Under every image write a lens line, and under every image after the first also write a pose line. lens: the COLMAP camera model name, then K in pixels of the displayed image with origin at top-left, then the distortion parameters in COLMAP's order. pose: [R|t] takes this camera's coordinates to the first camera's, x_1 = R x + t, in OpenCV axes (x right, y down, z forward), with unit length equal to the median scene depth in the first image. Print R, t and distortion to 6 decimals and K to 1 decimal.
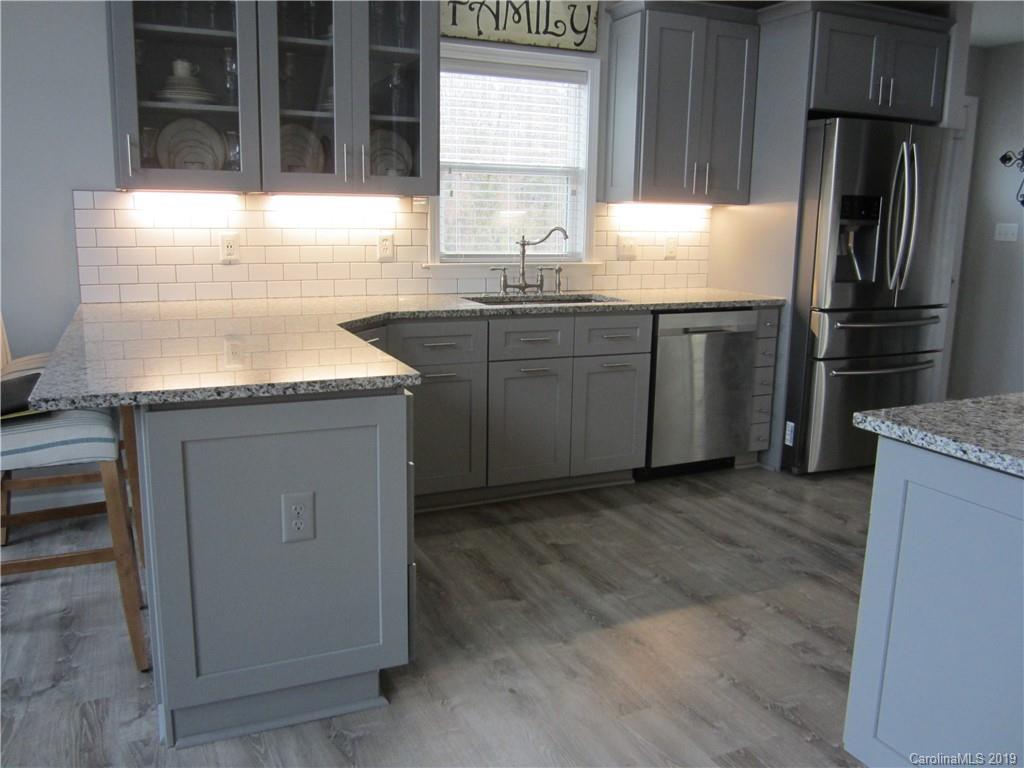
lens RADIAL K [[846.3, 0, 512.0], [0, 846.3, 384.0], [0, 0, 1]] dist [-0.047371, 0.008295]
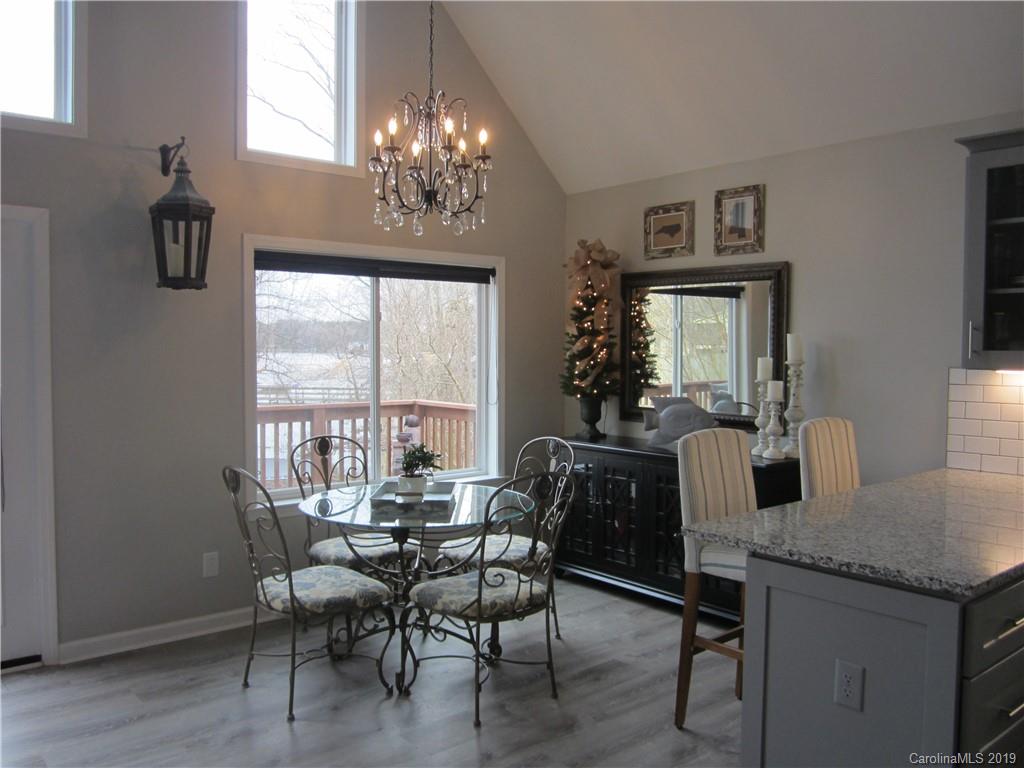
lens RADIAL K [[846.3, 0, 512.0], [0, 846.3, 384.0], [0, 0, 1]] dist [-0.047371, 0.008295]
pose [[0.276714, 0.027235, -0.960566, 0.656737], [-0.185980, 0.982217, -0.025727, -0.116978], [0.942784, 0.185765, 0.276858, 0.217955]]
